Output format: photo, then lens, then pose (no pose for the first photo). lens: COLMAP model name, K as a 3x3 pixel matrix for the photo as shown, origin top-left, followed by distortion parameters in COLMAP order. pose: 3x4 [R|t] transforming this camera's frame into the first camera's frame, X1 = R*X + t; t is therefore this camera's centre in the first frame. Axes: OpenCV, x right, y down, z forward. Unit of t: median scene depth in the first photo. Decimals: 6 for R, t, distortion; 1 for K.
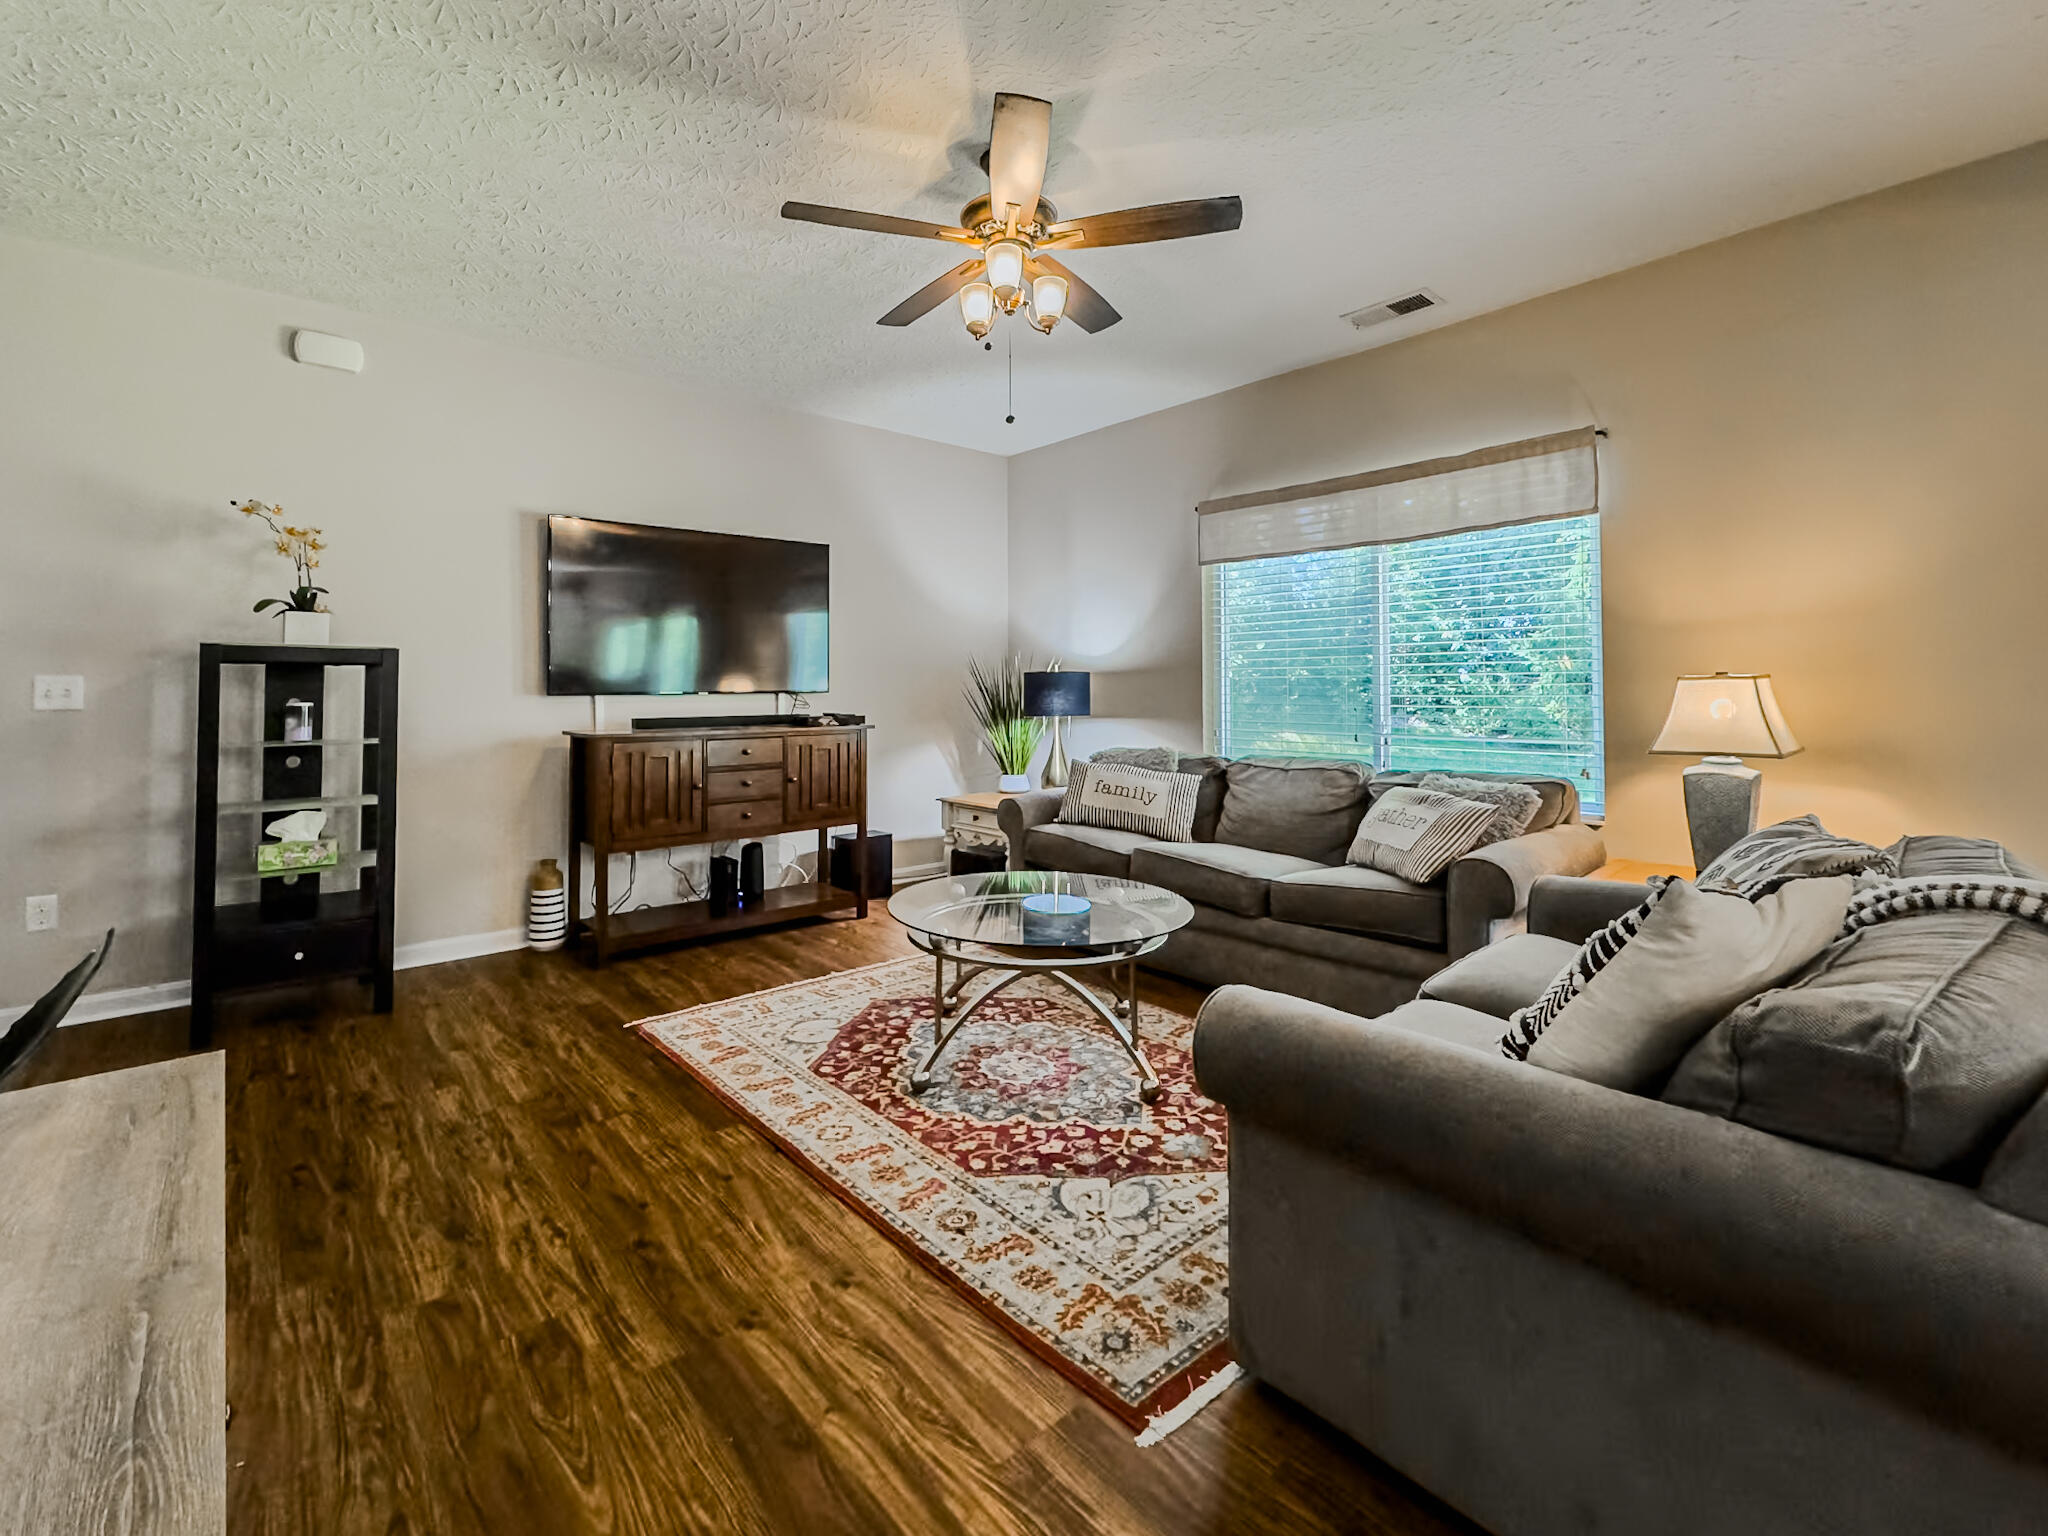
lens RADIAL K [[854.1, 0, 977.5], [0, 854.1, 675.2], [0, 0, 1]] dist [-0.004029, -0.000346]
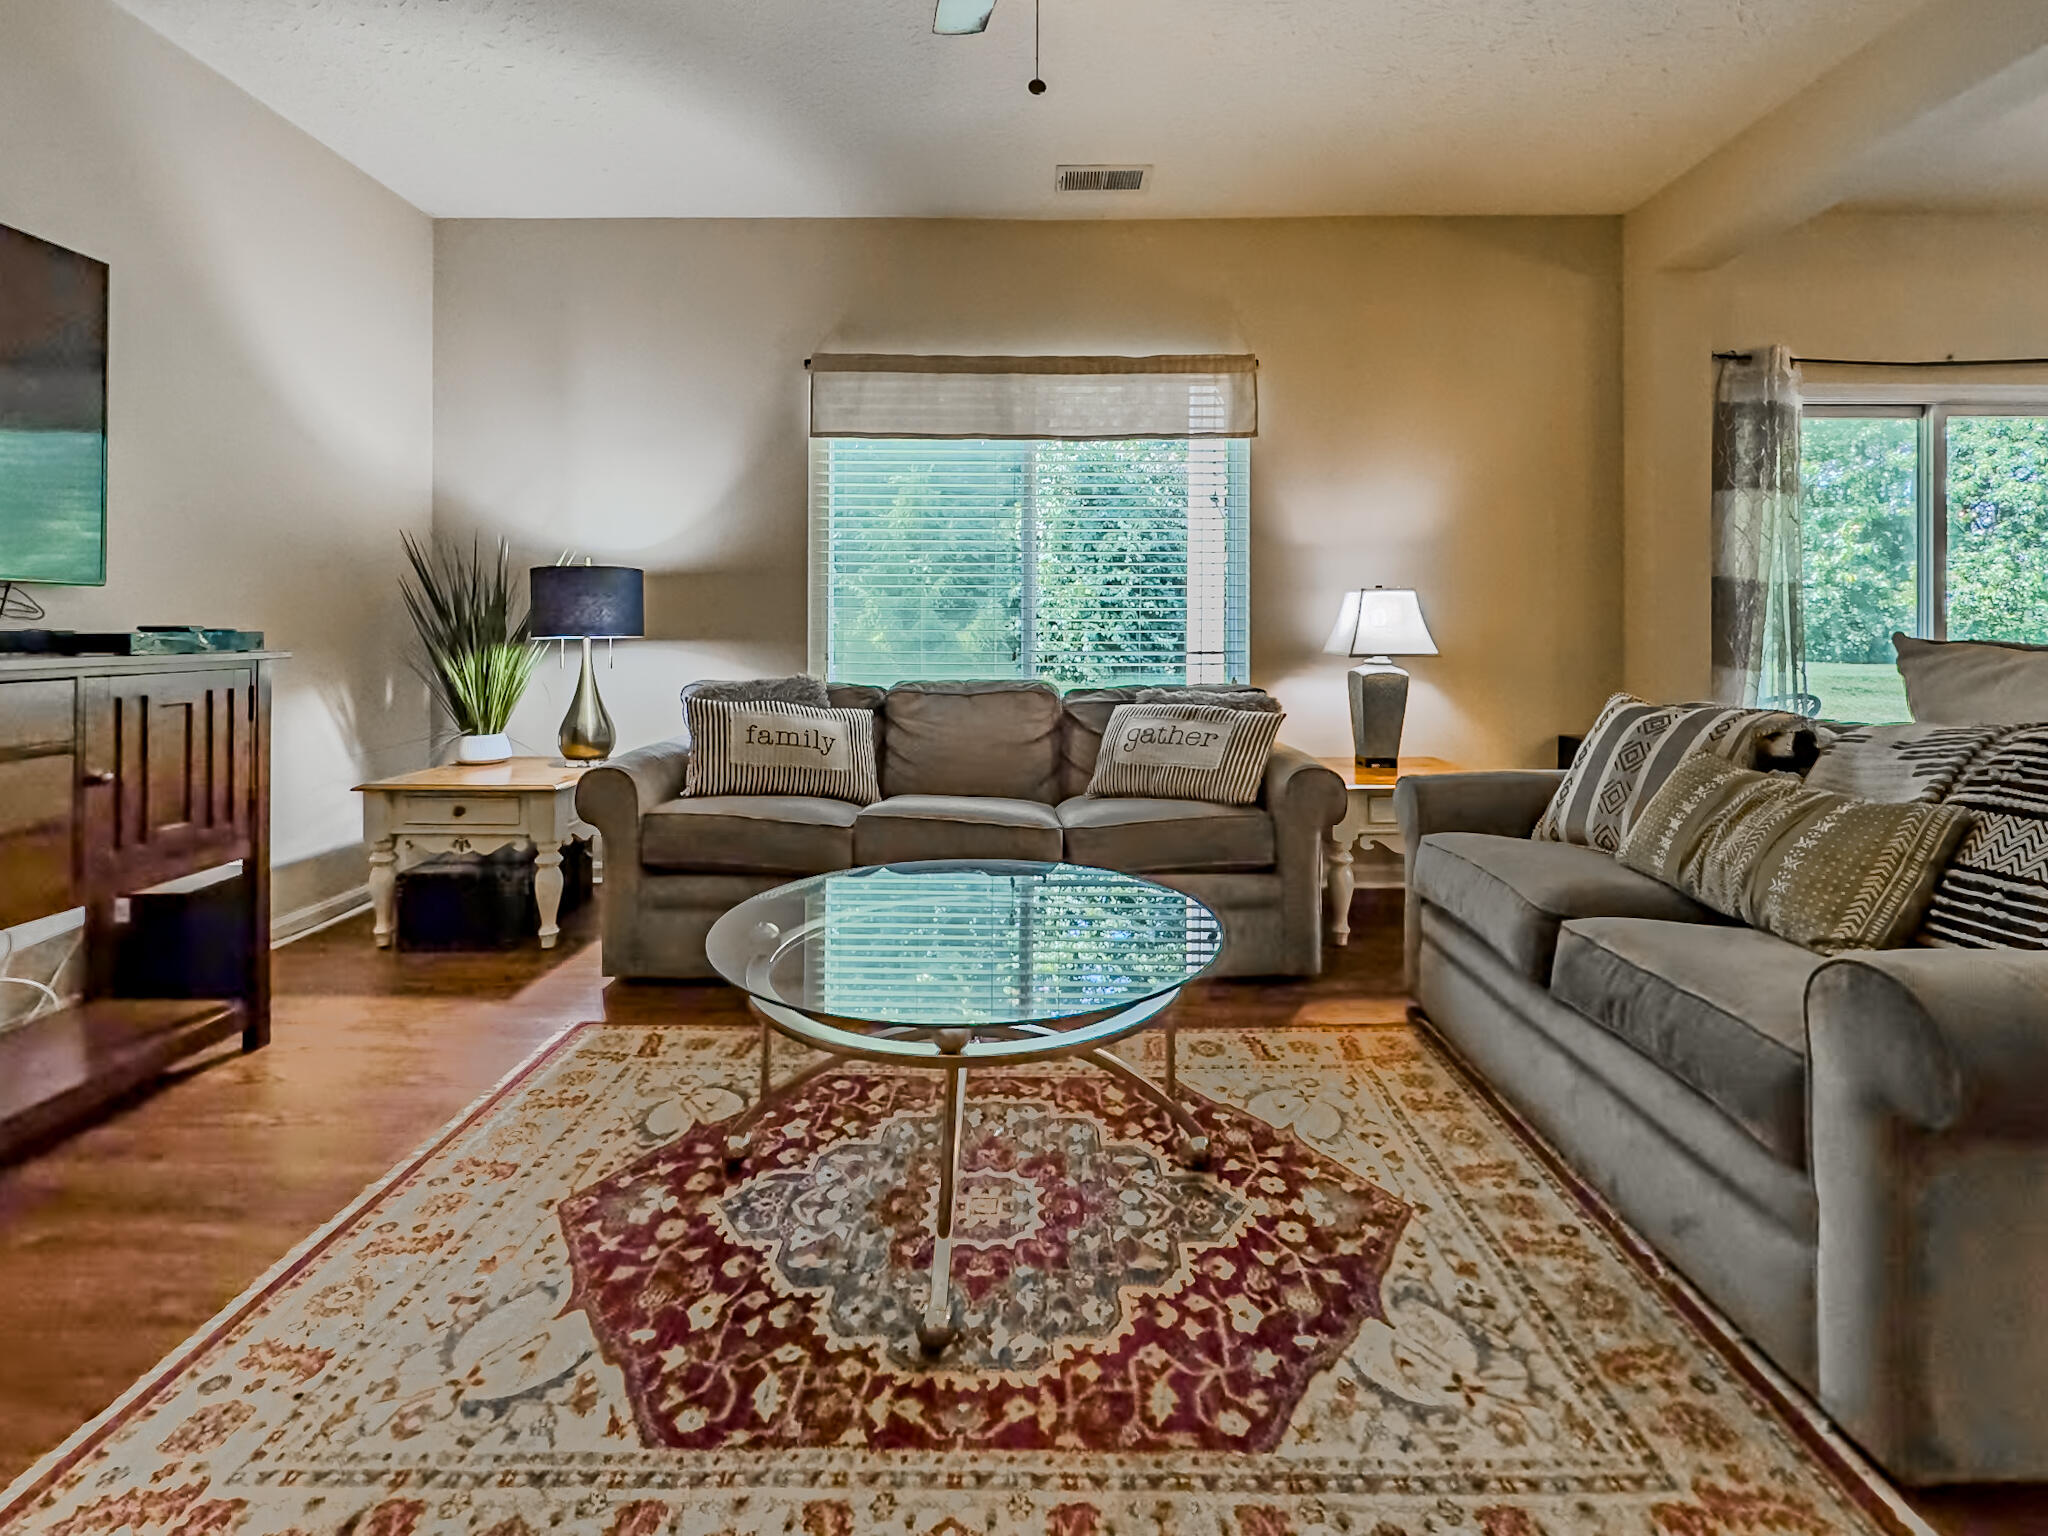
lens RADIAL K [[915.3, 0, 1033.0], [0, 915.3, 631.6], [0, 0, 1]] dist [0.000266, 0.000029]
pose [[0.662407, 0.002096, 0.749141, -0.399489], [-0.019732, 0.999698, 0.014651, 0.052762], [-0.748884, -0.024488, 0.662249, 0.560361]]
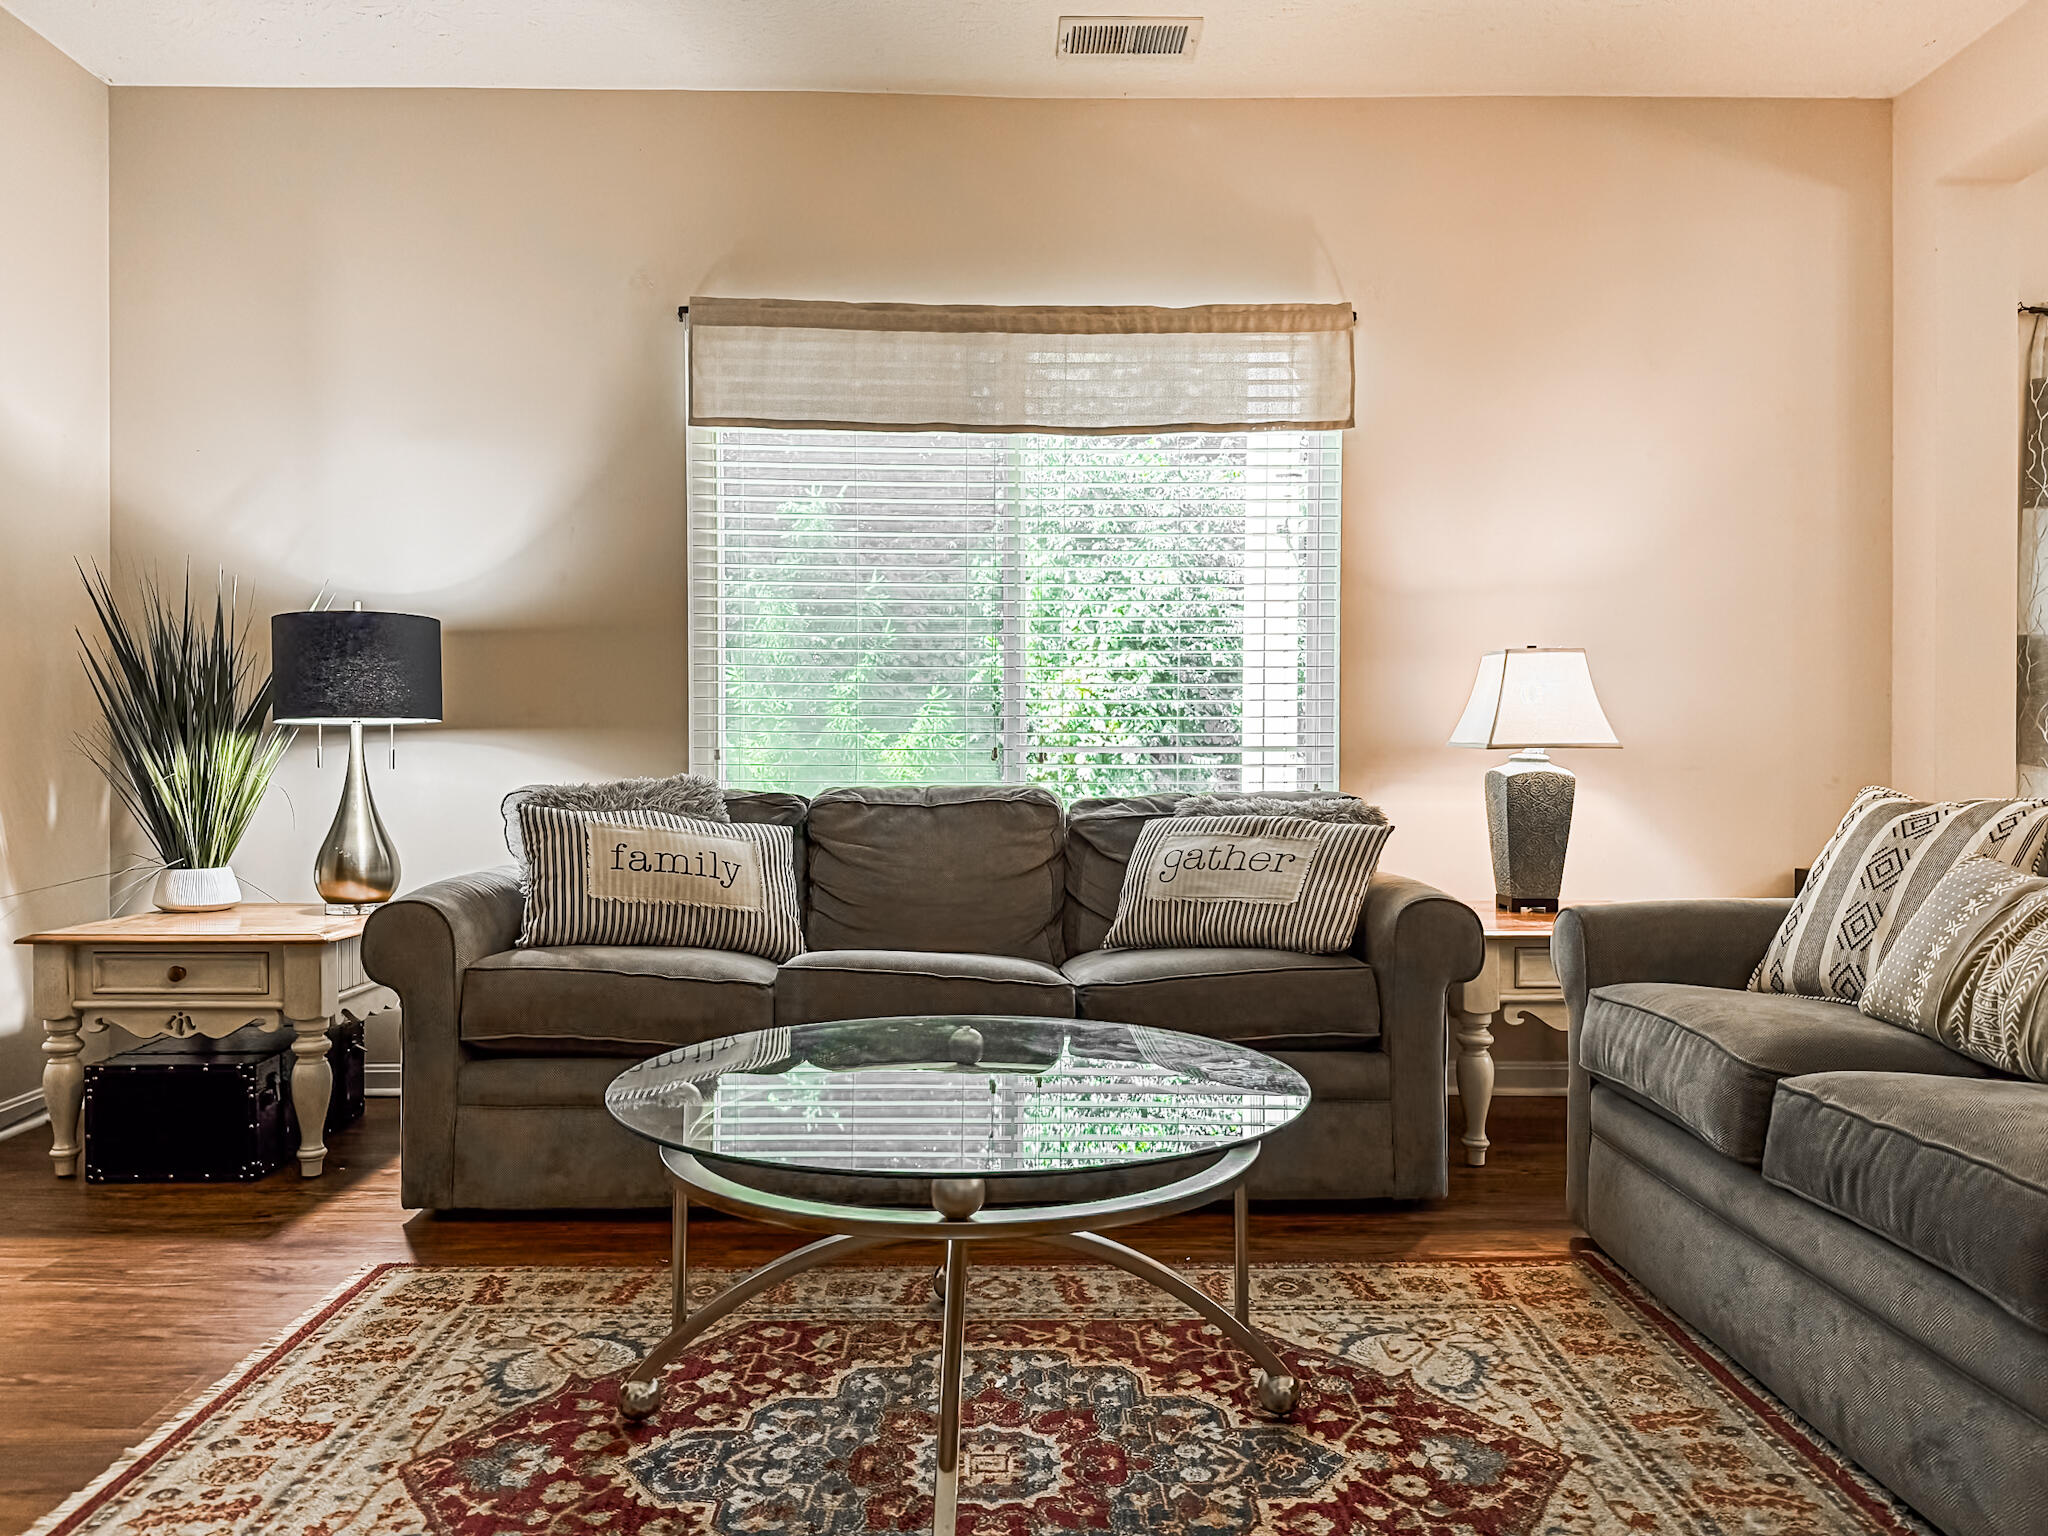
lens RADIAL K [[1445.6, 0, 1024.0], [0, 1445.6, 768.0], [0, 0, 1]] dist [0.011451, -0.021971]
pose [[0.646519, -0.006051, 0.762874, -0.488076], [-0.020226, 0.999481, 0.025069, 0.090659], [-0.762630, -0.031637, 0.646061, 0.522540]]
